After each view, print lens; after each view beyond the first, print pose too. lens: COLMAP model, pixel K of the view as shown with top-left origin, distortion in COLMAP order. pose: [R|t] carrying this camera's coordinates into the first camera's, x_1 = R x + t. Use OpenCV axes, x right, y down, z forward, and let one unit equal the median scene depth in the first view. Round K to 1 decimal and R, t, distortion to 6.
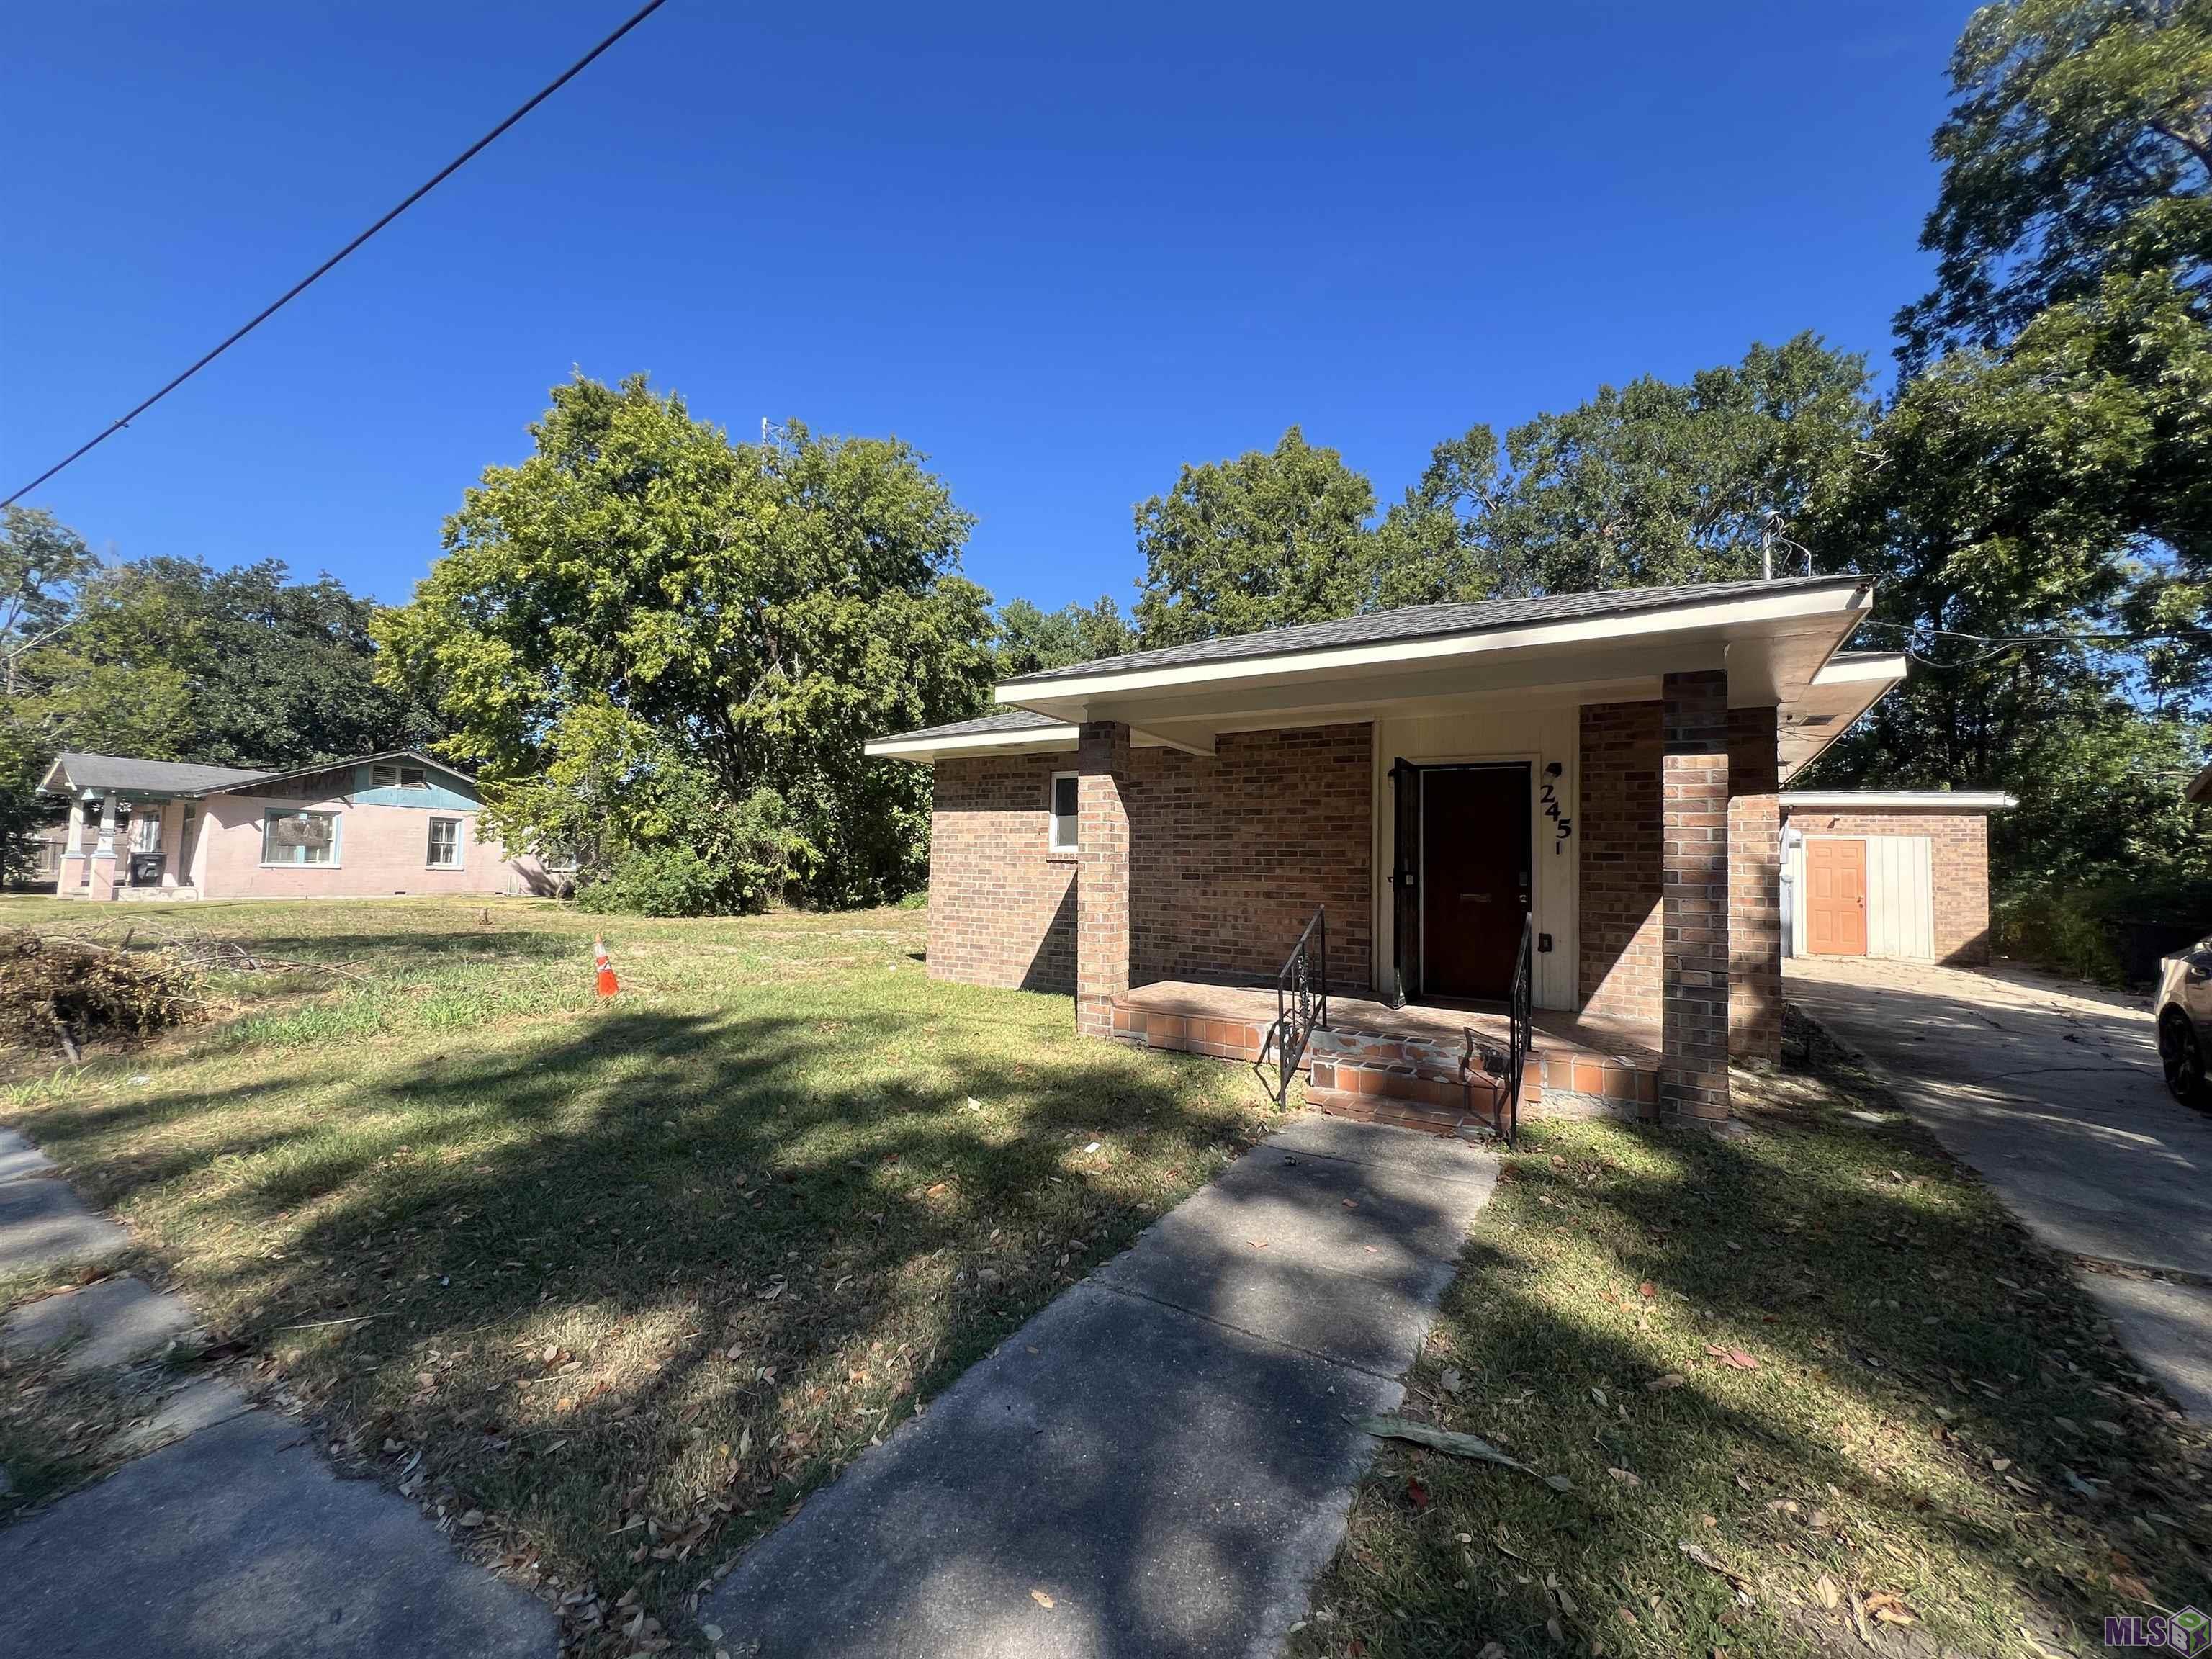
lens RADIAL K [[892.1, 0, 1106.0], [0, 892.1, 829.5], [0, 0, 1]] dist [-0.001740, -0.000186]
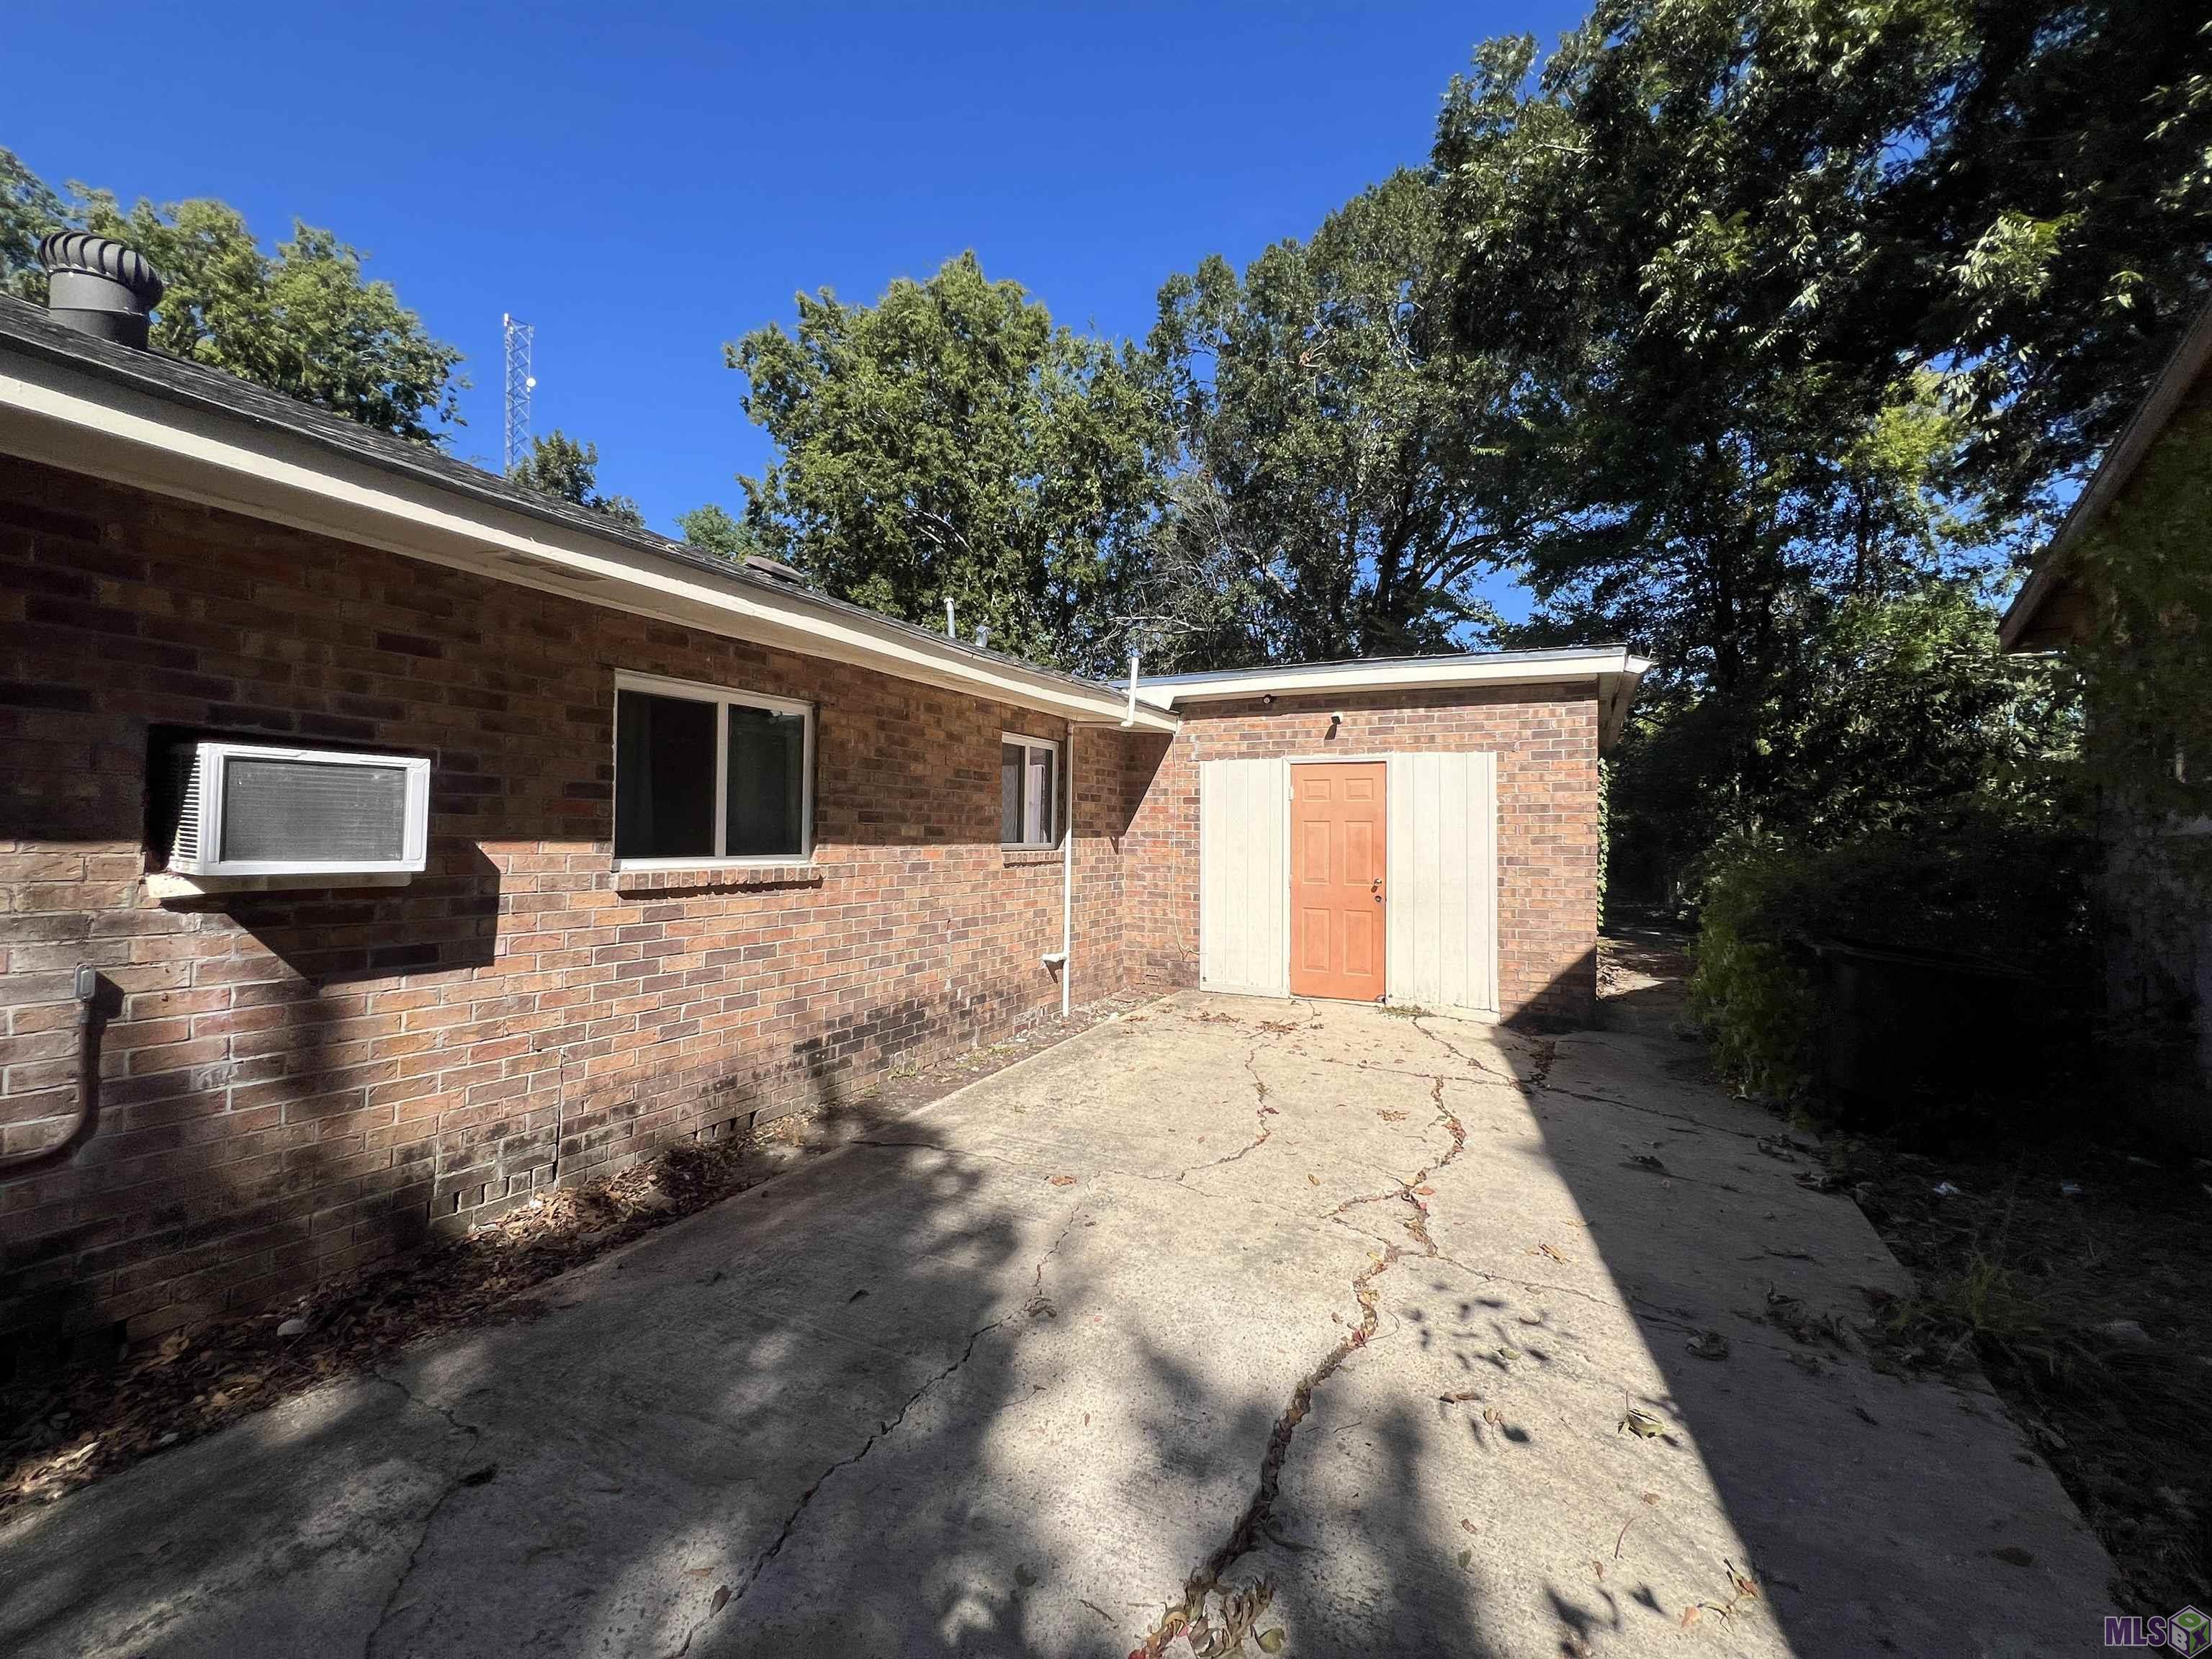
lens RADIAL K [[909.7, 0, 1106.0], [0, 909.7, 829.5], [0, 0, 1]] dist [0.000478, 0.000642]
pose [[0.997159, -0.023125, 0.071693, 0.666465], [0.020452, 0.999077, 0.037785, 0.026566], [-0.072501, -0.036211, 0.996711, 0.521509]]
